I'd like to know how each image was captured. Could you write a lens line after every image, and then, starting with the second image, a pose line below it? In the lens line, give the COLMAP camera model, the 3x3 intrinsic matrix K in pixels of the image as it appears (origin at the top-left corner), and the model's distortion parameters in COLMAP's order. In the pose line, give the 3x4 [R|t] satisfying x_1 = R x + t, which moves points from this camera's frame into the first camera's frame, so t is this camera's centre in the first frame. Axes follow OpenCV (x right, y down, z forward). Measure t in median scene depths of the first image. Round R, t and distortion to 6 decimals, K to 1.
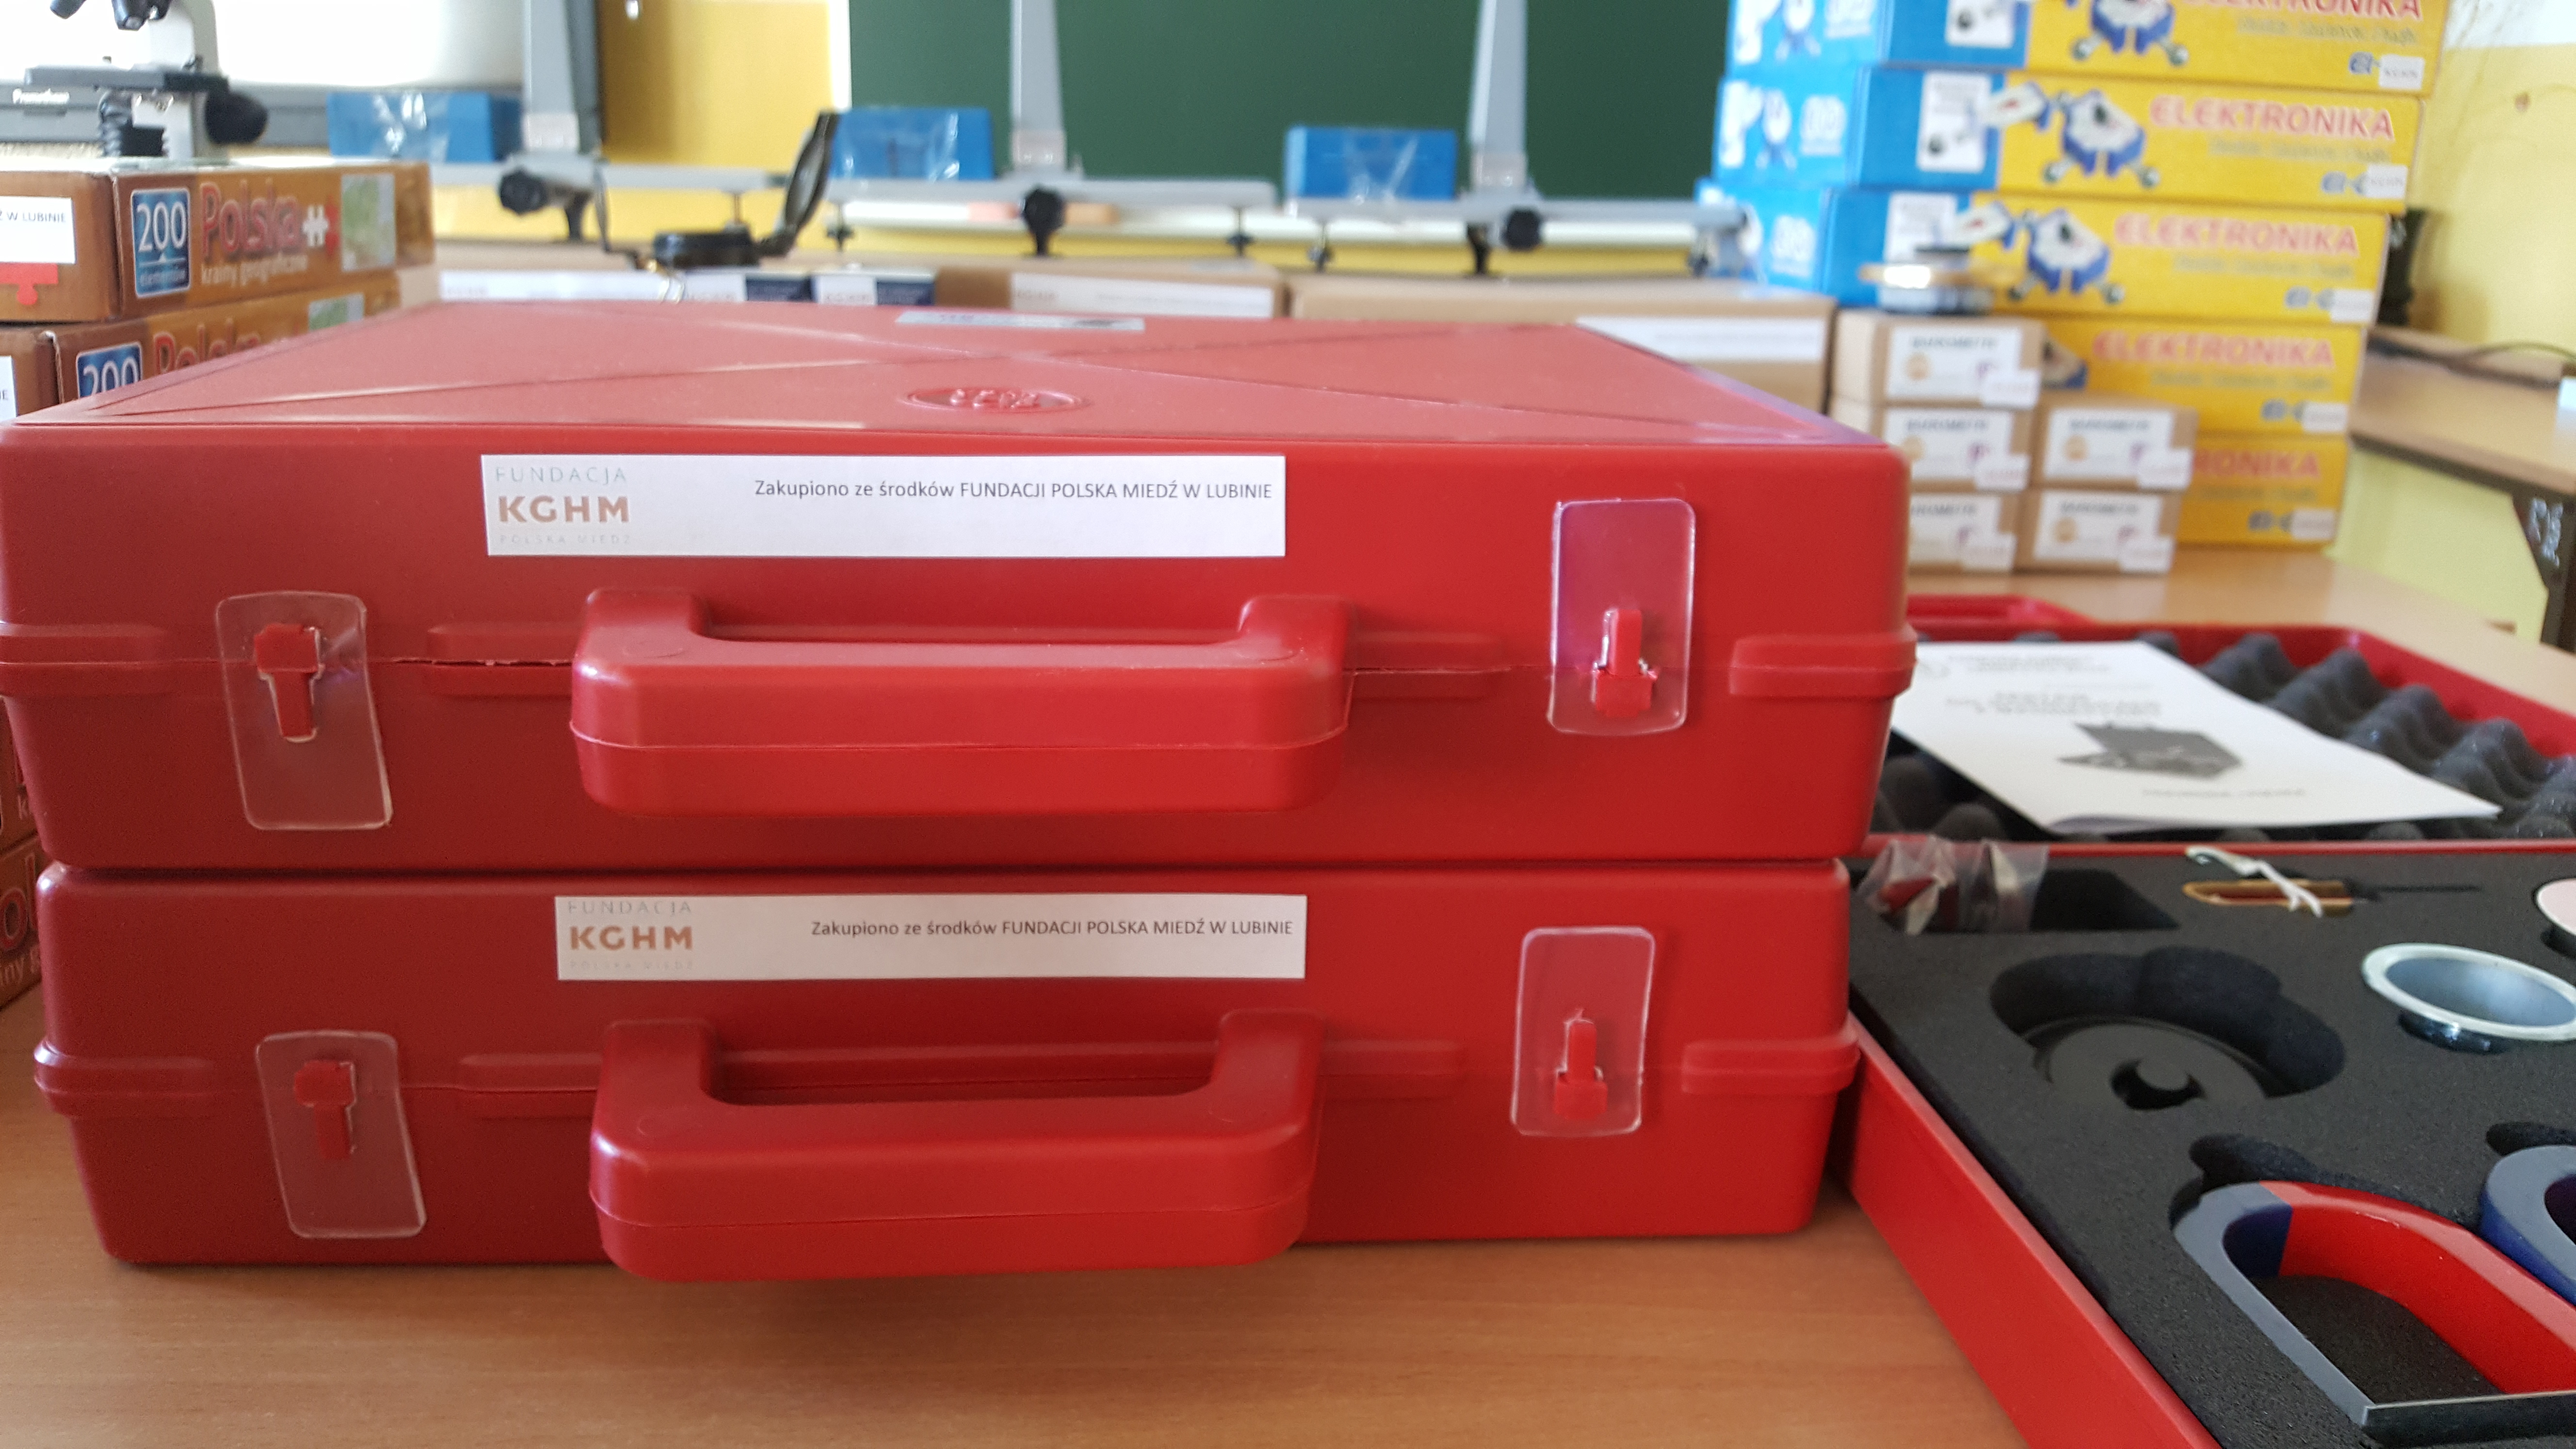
lens RADIAL K [[2018.1, 0, 1264.8], [0, 2018.1, 729.5], [0, 0, 1]] dist [0.227037, -0.623980]
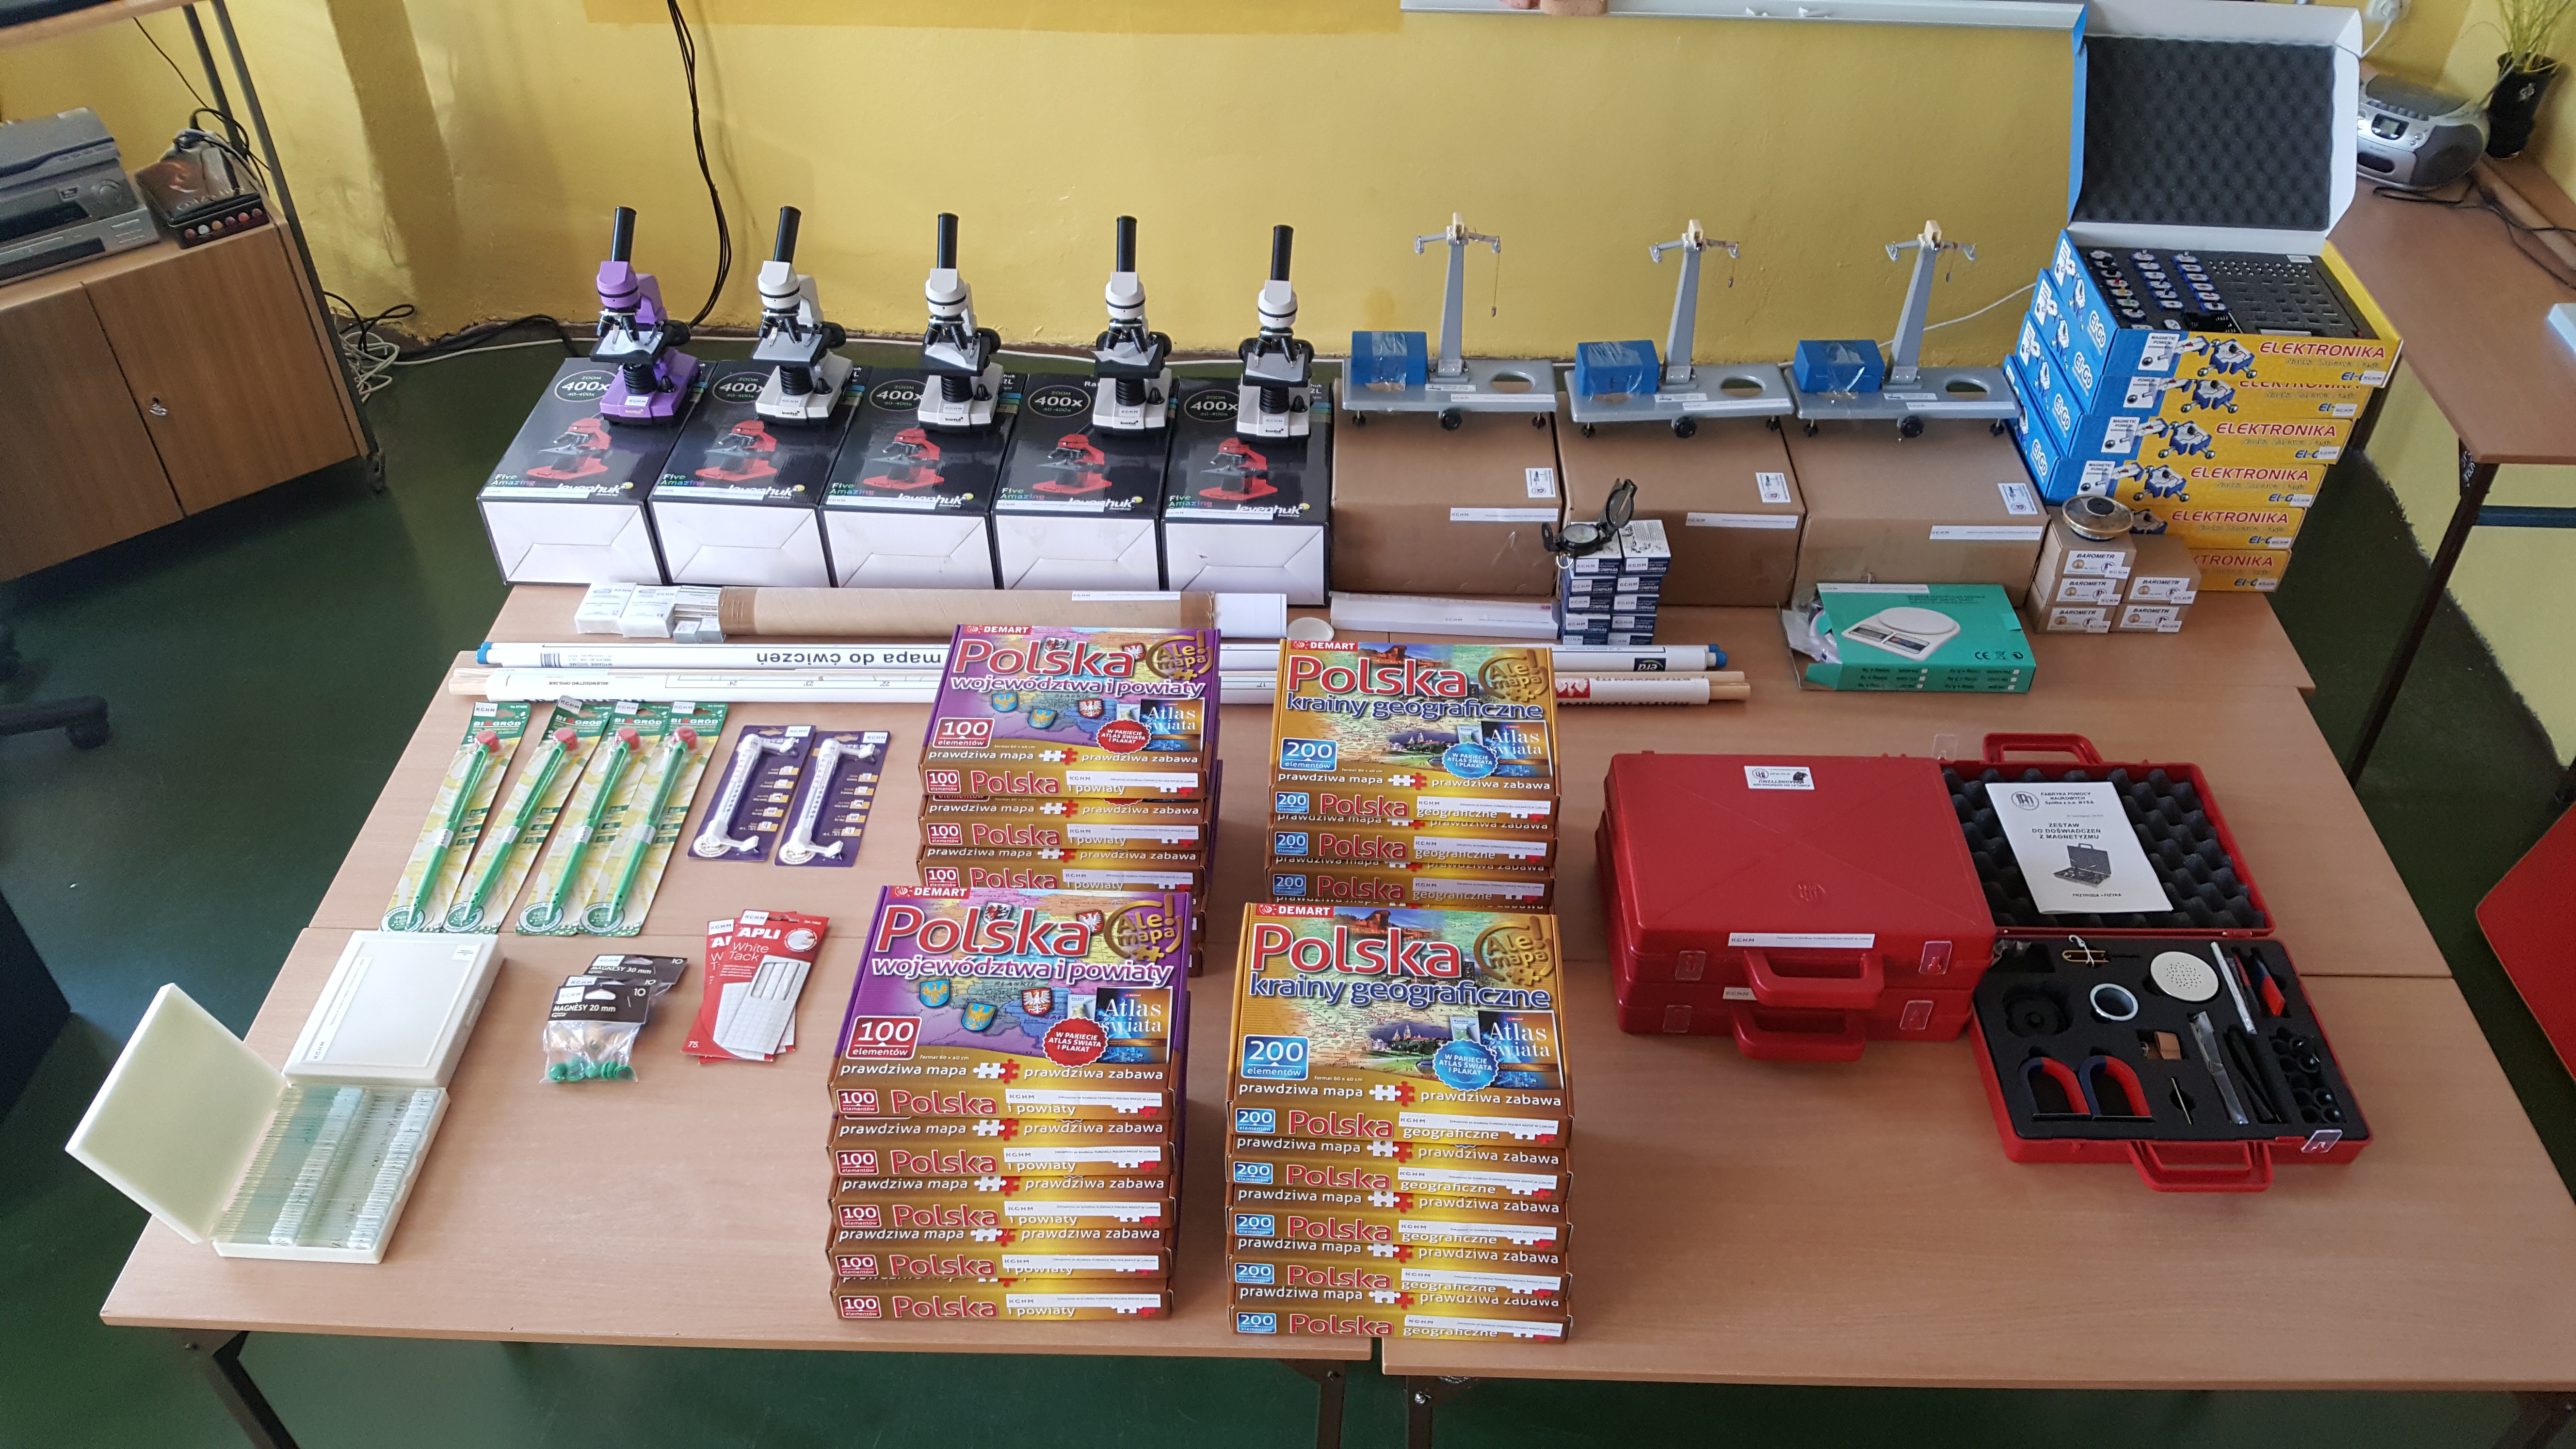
lens RADIAL K [[1958.0, 0, 1288.0], [0, 1958.0, 724.5], [0, 0, 1]] dist [0.240131, -0.647719]
pose [[0.994203, 0.059892, -0.089295, -0.353823], [-0.018921, 0.914987, 0.403039, -0.882043], [0.105843, -0.399013, 0.910816, -1.211707]]
